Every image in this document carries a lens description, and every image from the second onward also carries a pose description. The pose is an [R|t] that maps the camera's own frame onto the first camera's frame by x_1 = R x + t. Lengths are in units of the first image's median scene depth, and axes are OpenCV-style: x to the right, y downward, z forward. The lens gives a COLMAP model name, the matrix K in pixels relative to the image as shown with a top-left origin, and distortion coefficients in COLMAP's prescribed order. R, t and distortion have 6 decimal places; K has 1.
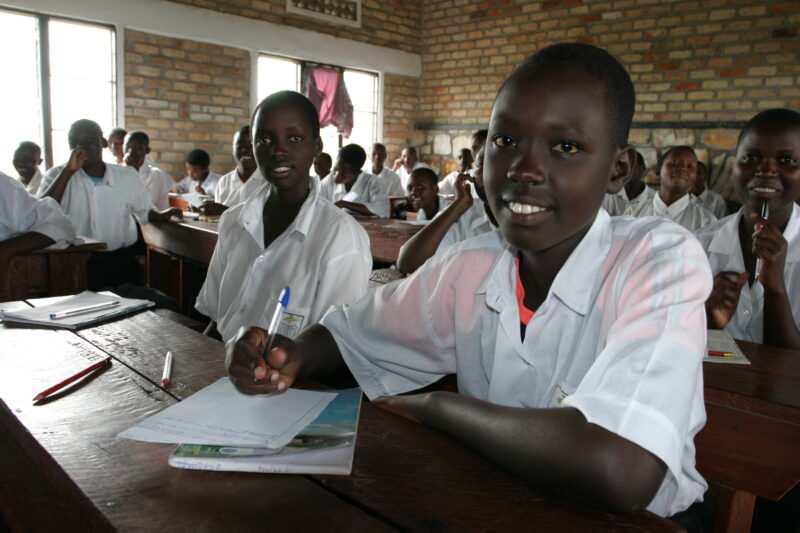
lens RADIAL K [[630.4, 0, 396.5], [0, 630.4, 265.9], [0, 0, 1]] dist [-0.090186, 0.005071]
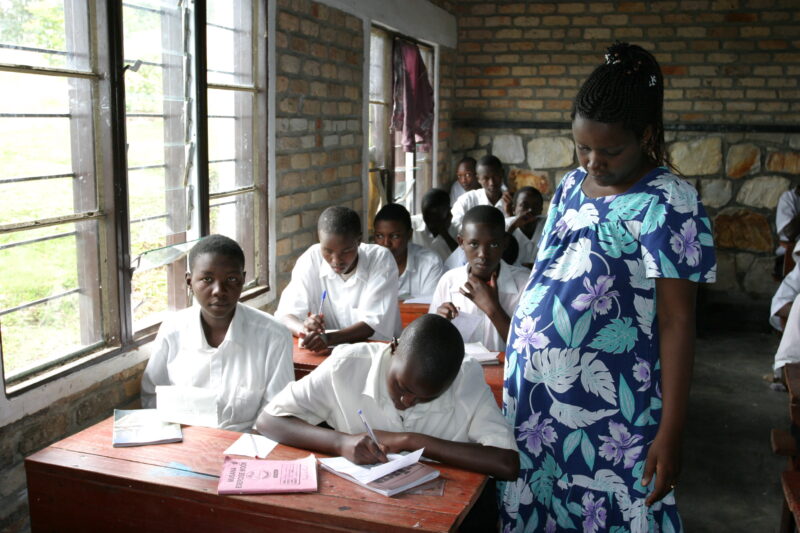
lens RADIAL K [[825.5, 0, 401.4], [0, 825.5, 263.7], [0, 0, 1]] dist [-0.049566, 0.000000]
pose [[0.885733, -0.107097, 0.451671, -0.474665], [0.096315, 0.994247, 0.046873, -0.123761], [-0.454093, 0.001985, 0.890952, 0.239734]]
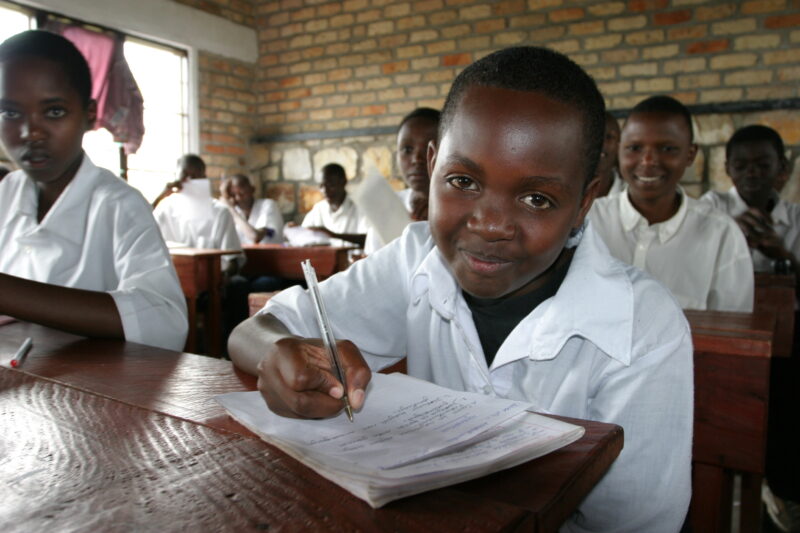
lens RADIAL K [[630.4, 0, 401.3], [0, 630.4, 263.7], [0, 0, 1]] dist [-0.090186, 0.005071]
pose [[0.965263, -0.052315, 0.255990, 0.007491], [0.072006, 0.995073, -0.068156, -0.043816], [-0.251163, 0.084221, 0.964274, 0.381284]]
